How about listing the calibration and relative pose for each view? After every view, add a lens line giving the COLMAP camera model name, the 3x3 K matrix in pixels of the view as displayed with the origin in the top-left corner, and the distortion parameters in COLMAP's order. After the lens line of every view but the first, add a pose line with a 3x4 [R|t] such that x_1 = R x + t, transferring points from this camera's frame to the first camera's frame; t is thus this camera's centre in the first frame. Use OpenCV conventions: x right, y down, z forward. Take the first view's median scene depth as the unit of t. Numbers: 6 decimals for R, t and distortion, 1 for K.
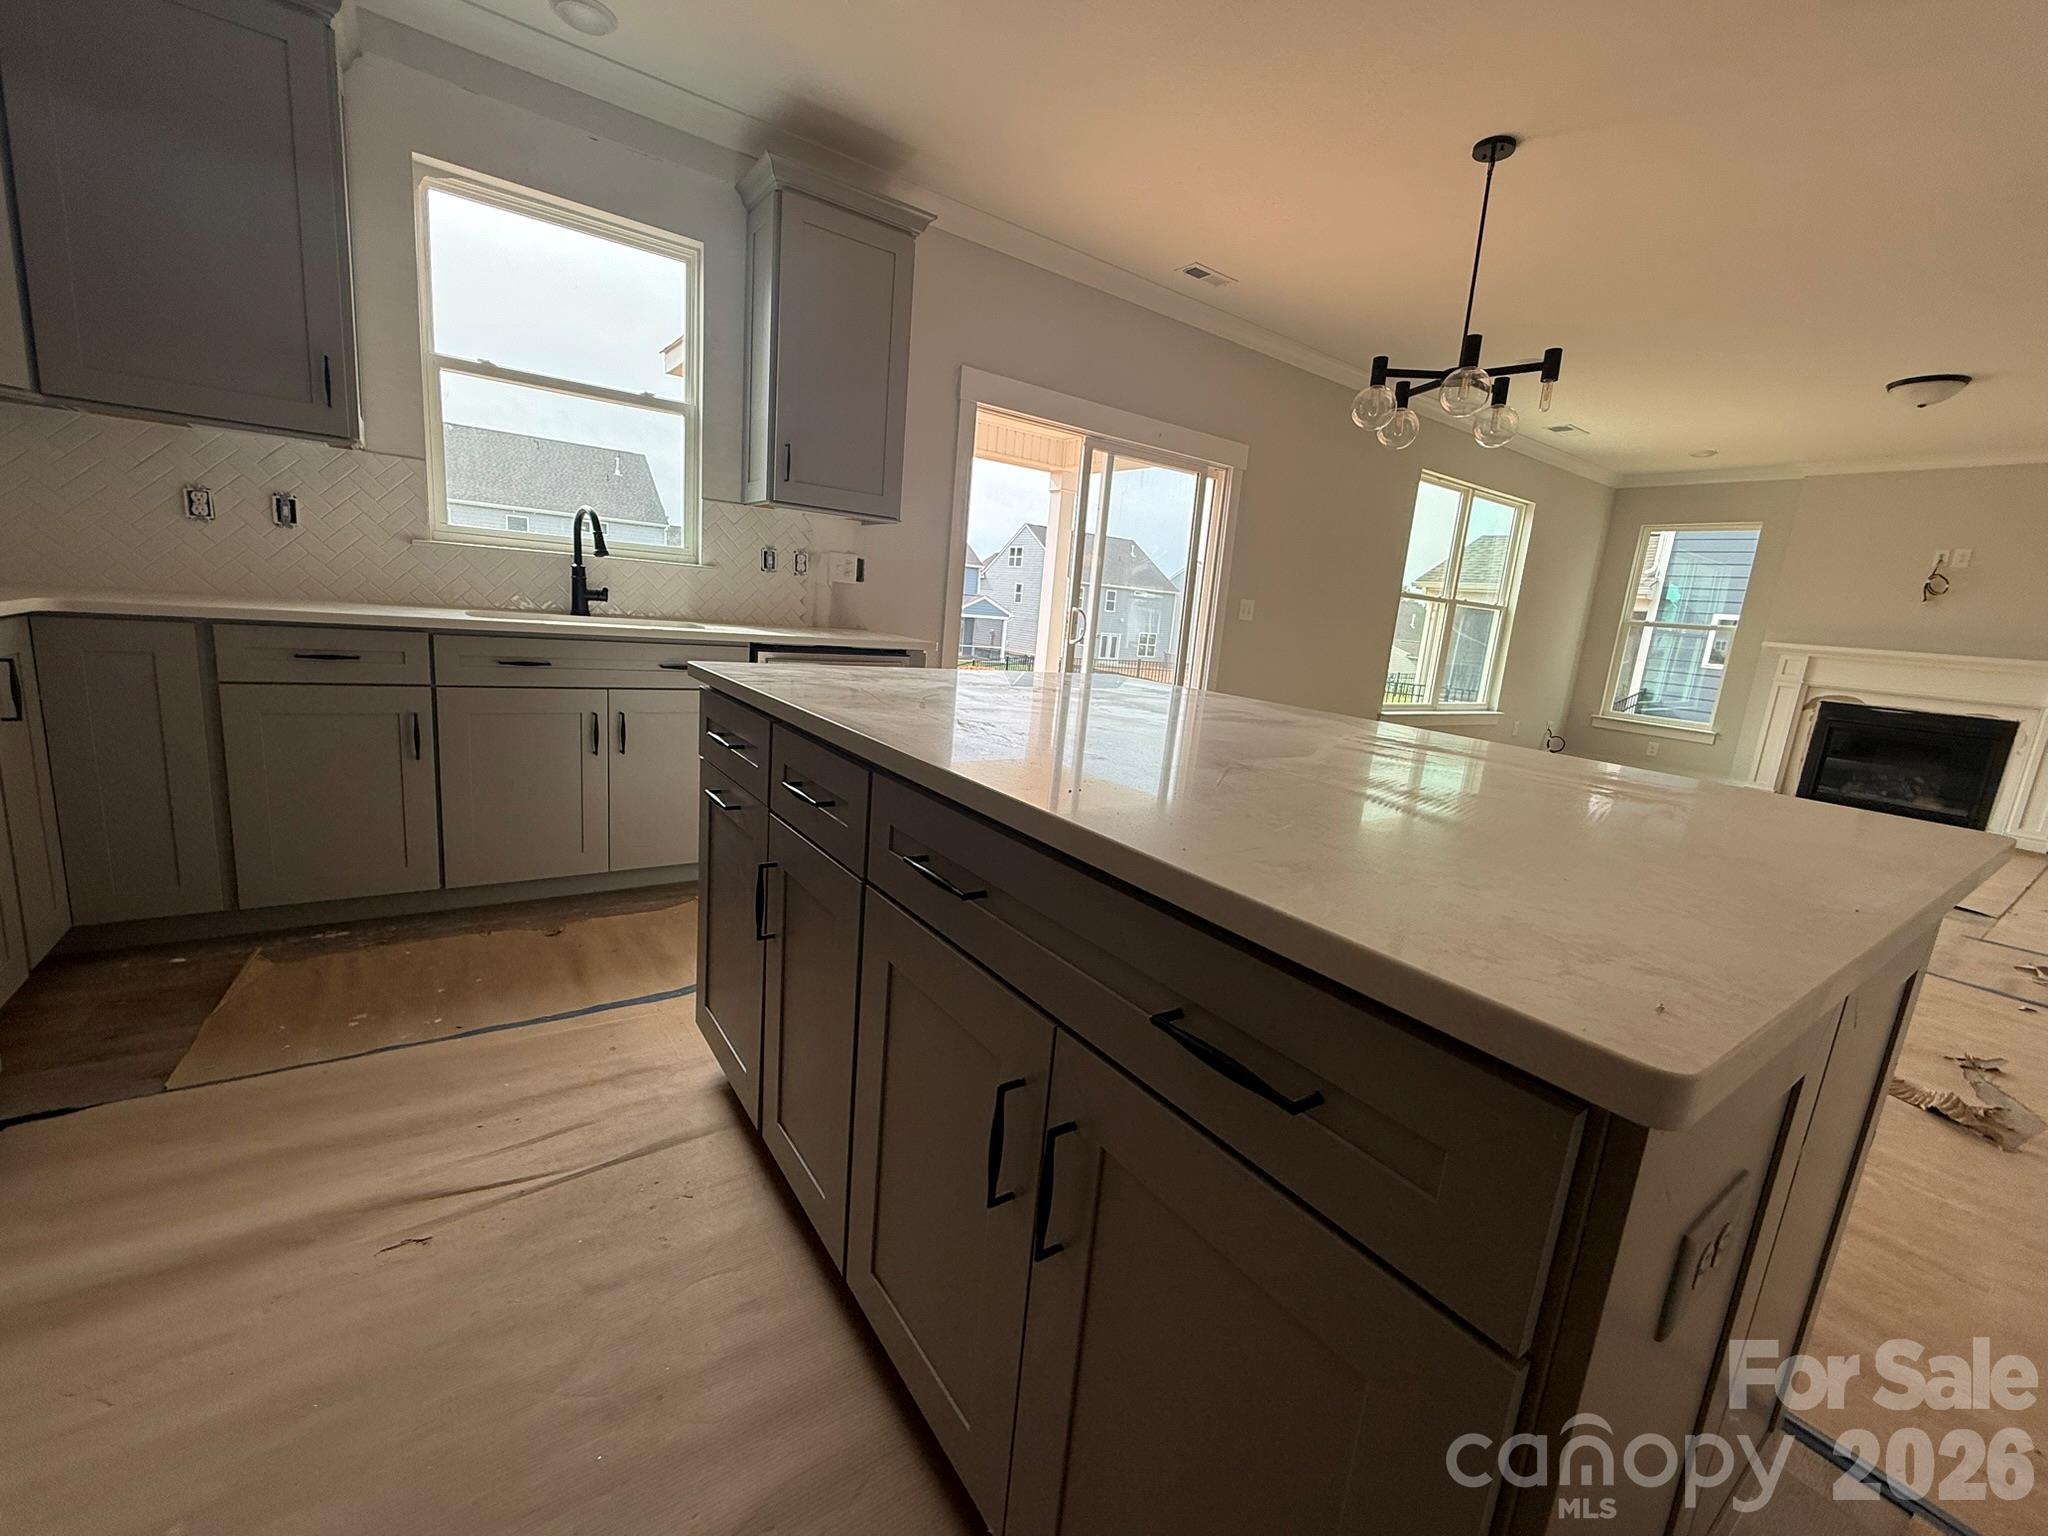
lens RADIAL K [[831.7, 0, 1014.0], [0, 831.7, 768.1], [0, 0, 1]] dist [-0.002257, 0.000497]
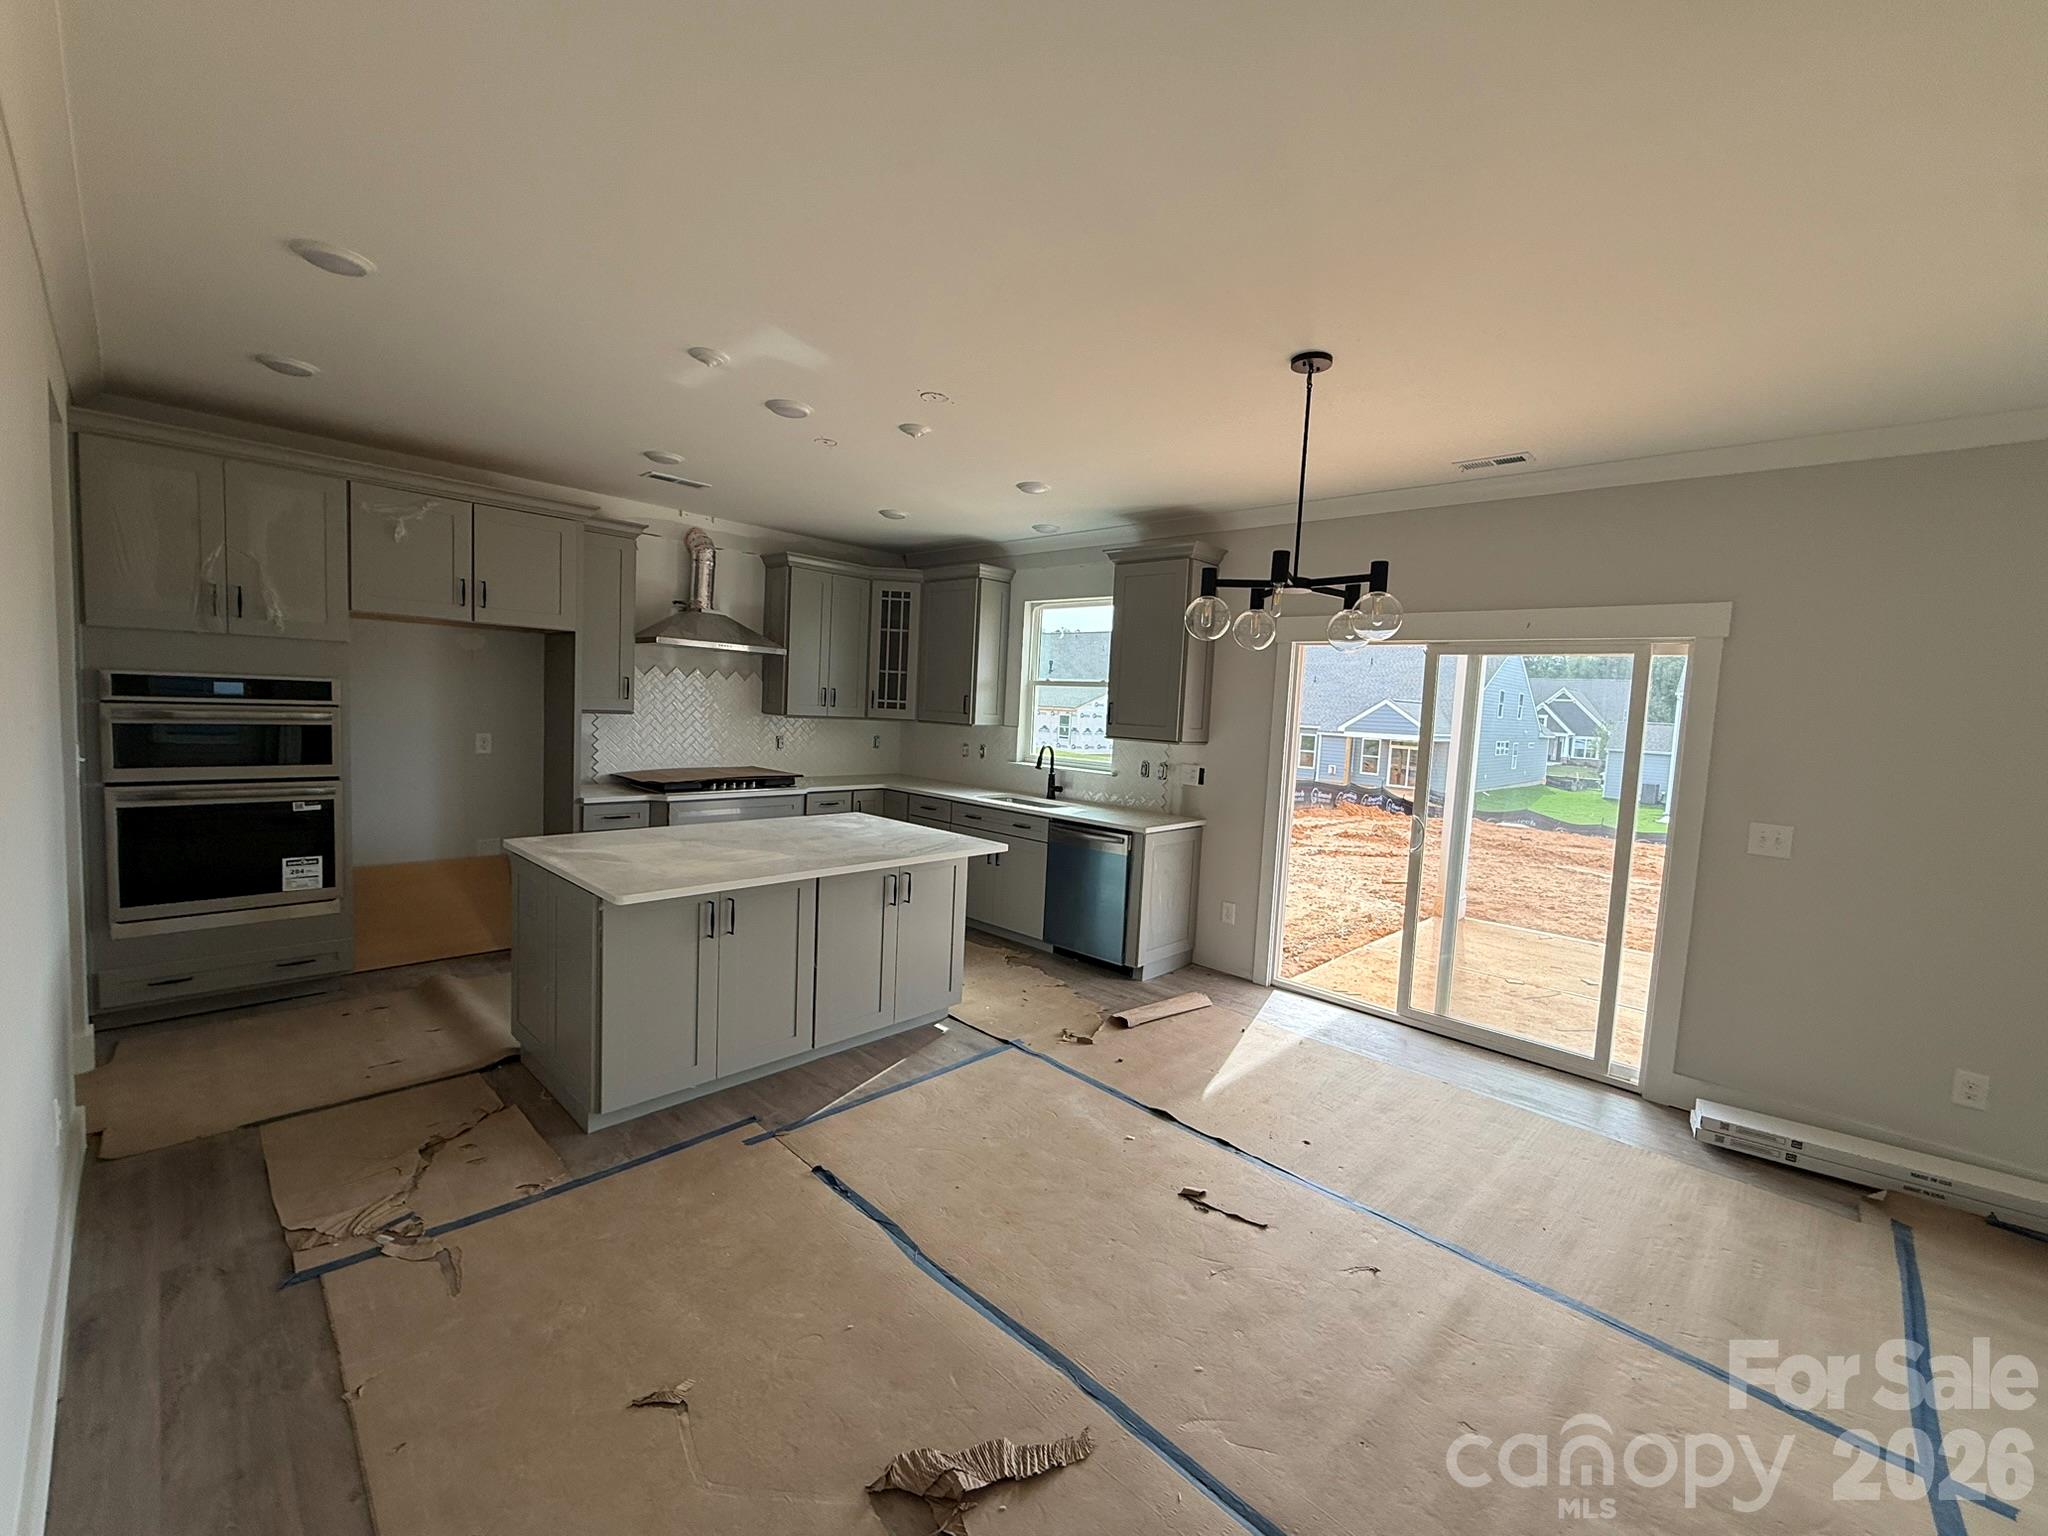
lens RADIAL K [[831.7, 0, 1029.7], [0, 831.7, 767.5], [0, 0, 1]] dist [-0.002257, 0.000497]
pose [[0.204930, 0.000464, -0.978776, 1.675688], [-0.222331, 0.973881, -0.046089, -0.193885], [0.953191, 0.227058, 0.199681, 0.693842]]
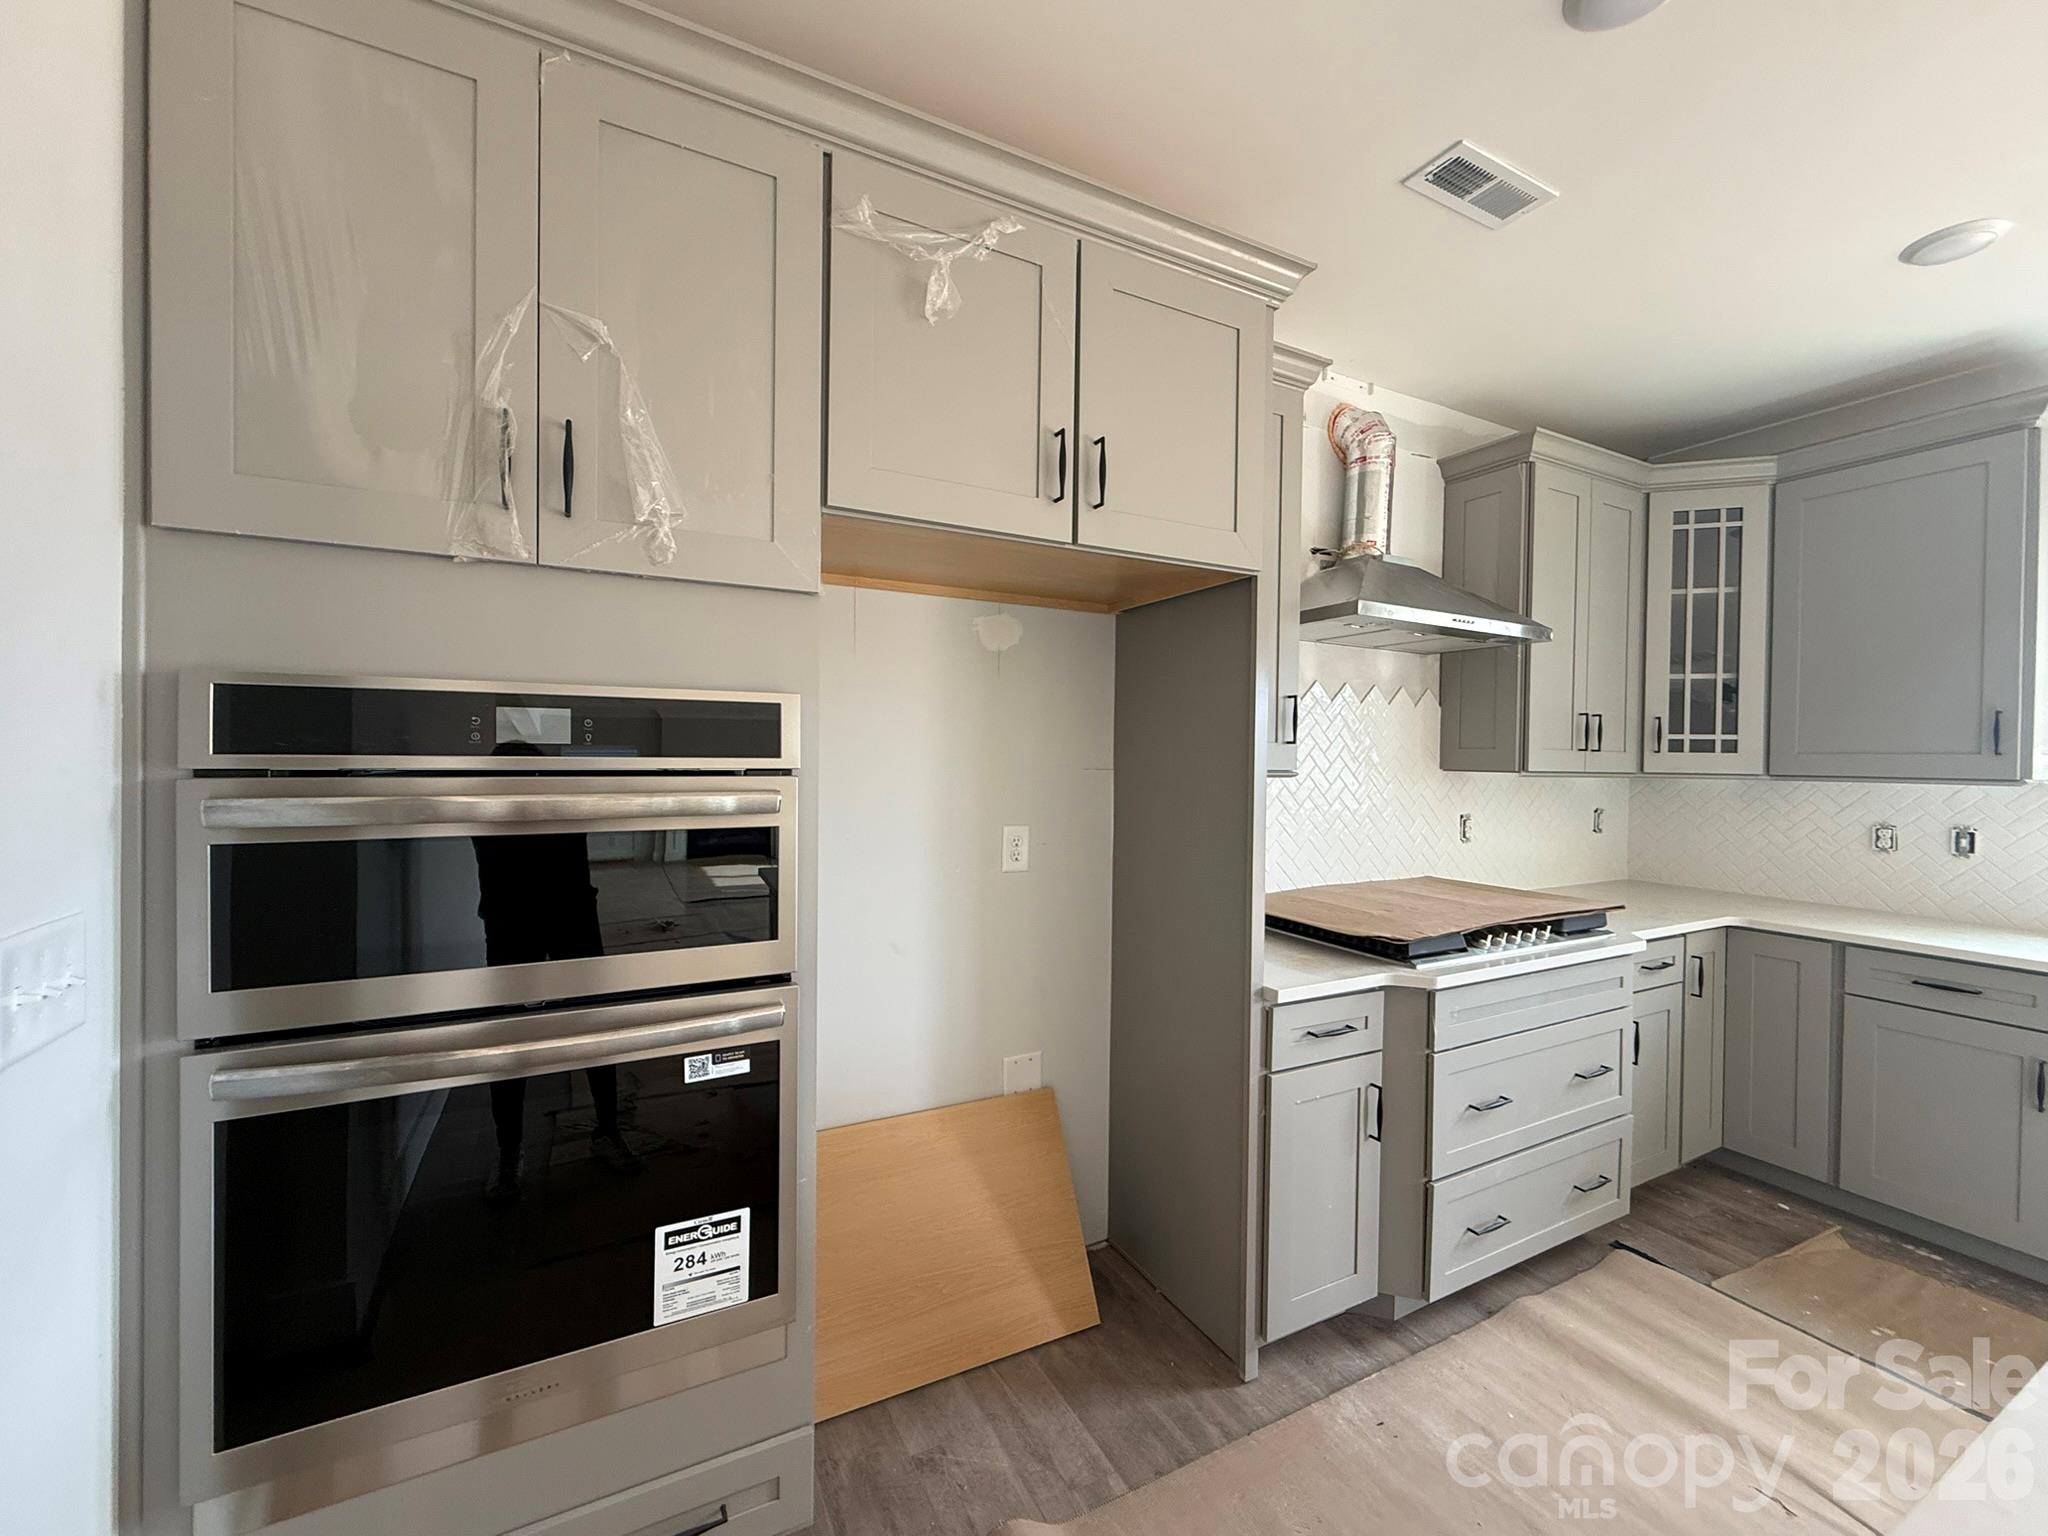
lens RADIAL K [[831.7, 0, 1030.4], [0, 831.7, 769.8], [0, 0, 1]] dist [-0.002257, 0.000497]
pose [[-0.120285, -0.074252, -0.989959, 0.365789], [-0.214609, 0.975564, -0.047096, -0.095027], [0.969265, 0.206789, -0.133280, -0.058527]]
